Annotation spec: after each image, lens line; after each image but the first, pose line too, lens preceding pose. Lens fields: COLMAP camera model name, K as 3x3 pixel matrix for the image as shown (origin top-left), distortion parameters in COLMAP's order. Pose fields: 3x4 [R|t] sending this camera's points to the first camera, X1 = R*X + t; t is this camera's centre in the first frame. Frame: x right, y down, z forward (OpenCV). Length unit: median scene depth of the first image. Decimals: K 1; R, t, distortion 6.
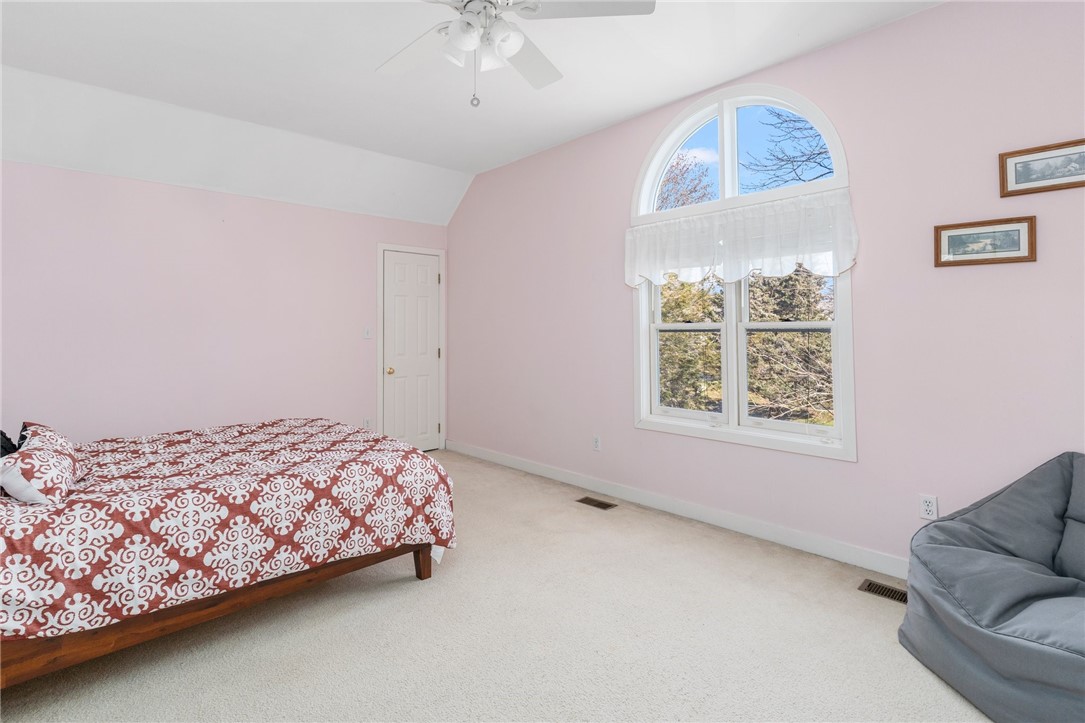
lens RADIAL K [[515.7, 0, 536.3], [0, 515.7, 324.1], [0, 0, 1]] dist [-0.009903, 0.000474]
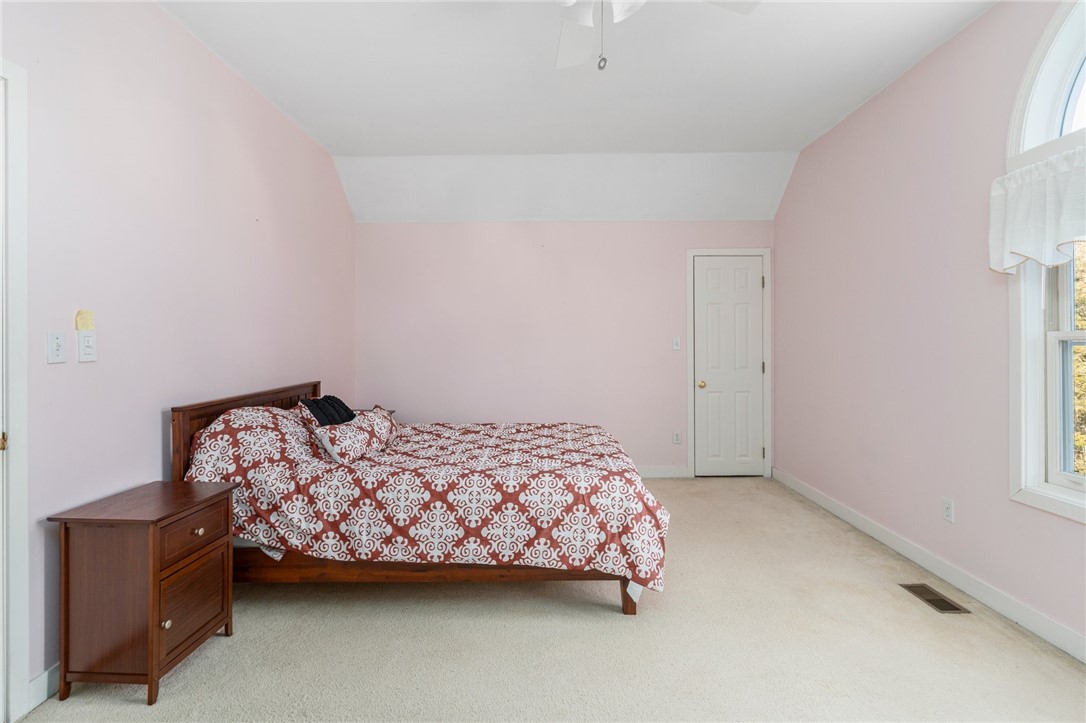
lens RADIAL K [[516.2, 0, 542.7], [0, 516.2, 352.5], [0, 0, 1]] dist [-0.009903, 0.000474]
pose [[0.729975, 0.016246, -0.683281, 0.342412], [0.006601, 0.999503, 0.030816, 0.003567], [0.683442, -0.027006, 0.729505, 0.290082]]
